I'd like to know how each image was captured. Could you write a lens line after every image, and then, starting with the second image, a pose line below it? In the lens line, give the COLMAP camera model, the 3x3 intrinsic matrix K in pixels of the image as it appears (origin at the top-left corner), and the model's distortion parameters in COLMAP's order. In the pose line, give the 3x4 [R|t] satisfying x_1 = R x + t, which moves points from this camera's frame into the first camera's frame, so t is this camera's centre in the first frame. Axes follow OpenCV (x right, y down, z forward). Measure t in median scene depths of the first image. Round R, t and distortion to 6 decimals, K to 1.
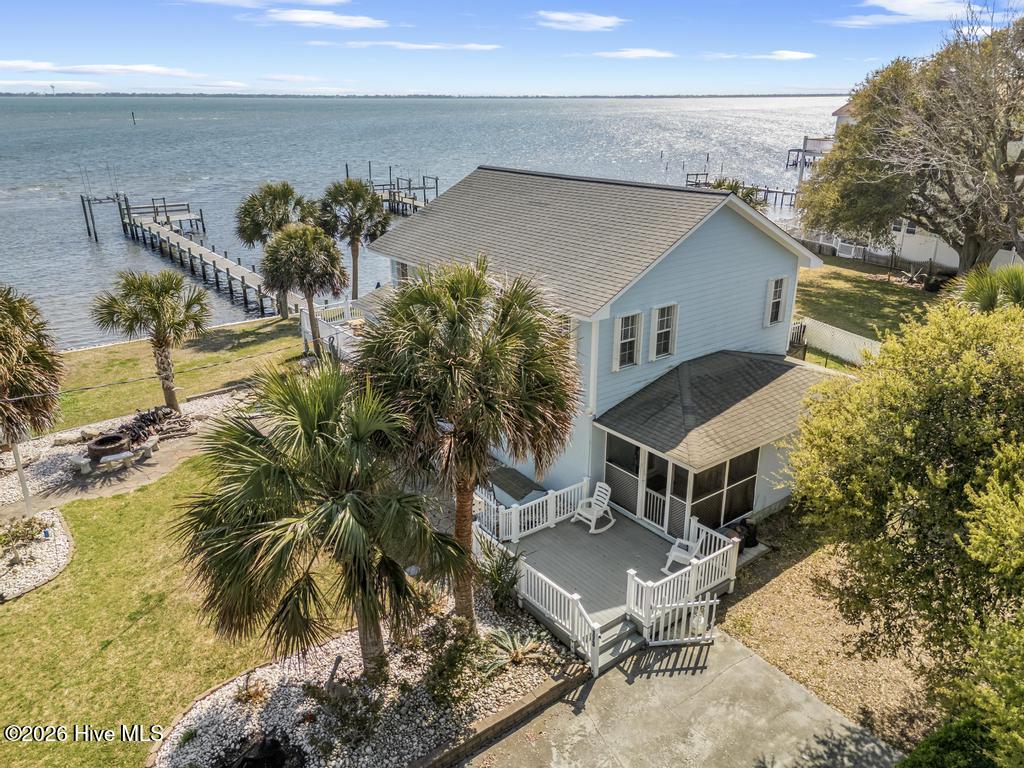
lens RADIAL K [[754.7, 0, 510.6], [0, 754.7, 383.1], [0, 0, 1]] dist [0.062608, -0.056416]
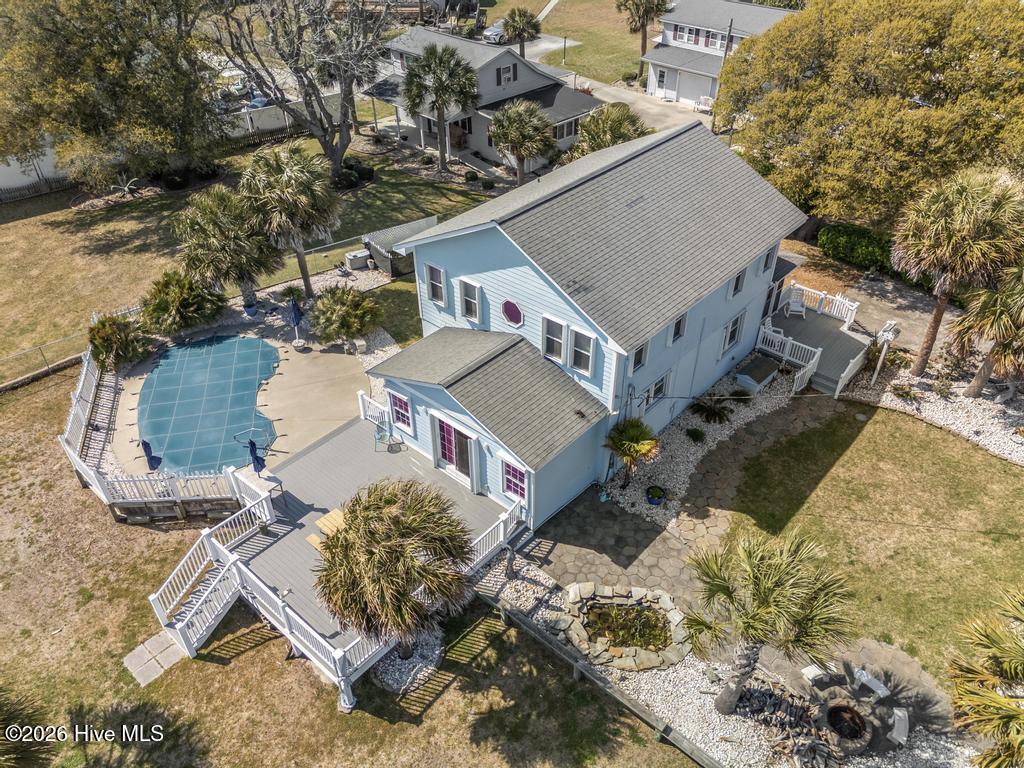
lens RADIAL K [[754.7, 0, 514.7], [0, 754.7, 386.2], [0, 0, 1]] dist [0.062608, -0.056416]
pose [[-0.190686, -0.594318, 0.781297, -0.565924], [0.354369, 0.700557, 0.619389, -0.479840], [-0.915457, 0.394976, 0.077022, 0.739309]]
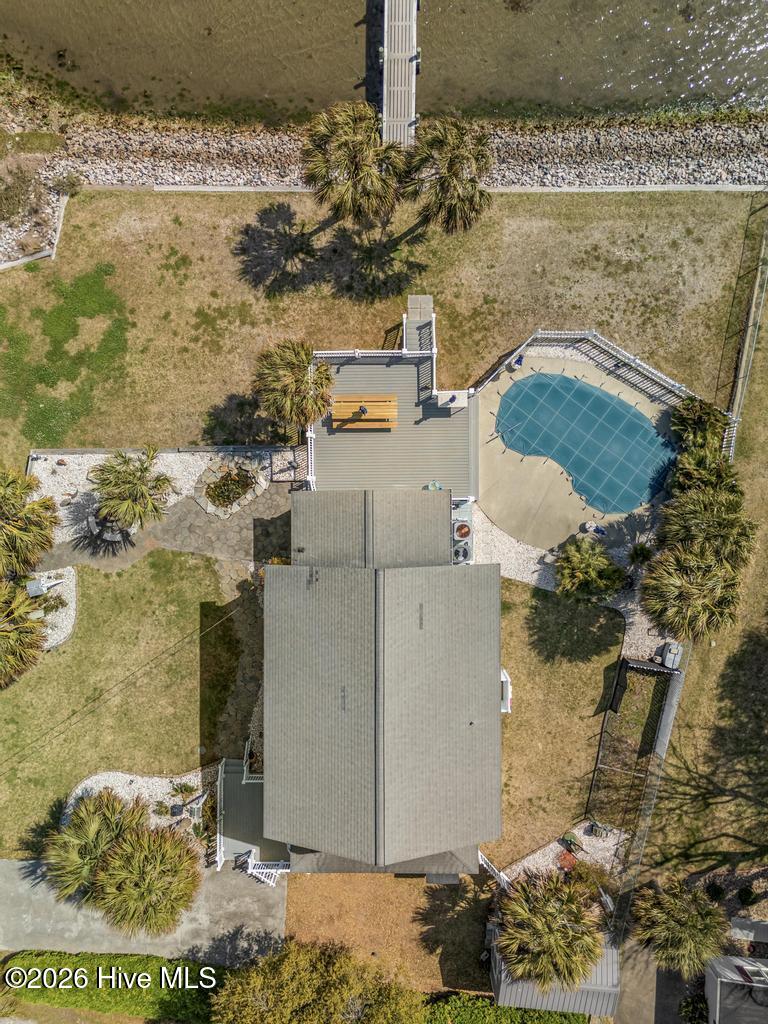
lens RADIAL K [[754.7, 0, 390.1], [0, 754.7, 509.5], [0, 0, 1]] dist [0.062608, -0.056416]
pose [[0.794033, 0.607696, -0.014703, -0.047058], [-0.193015, 0.274986, 0.941875, -0.957258], [0.576417, -0.745042, 0.335643, 0.540641]]
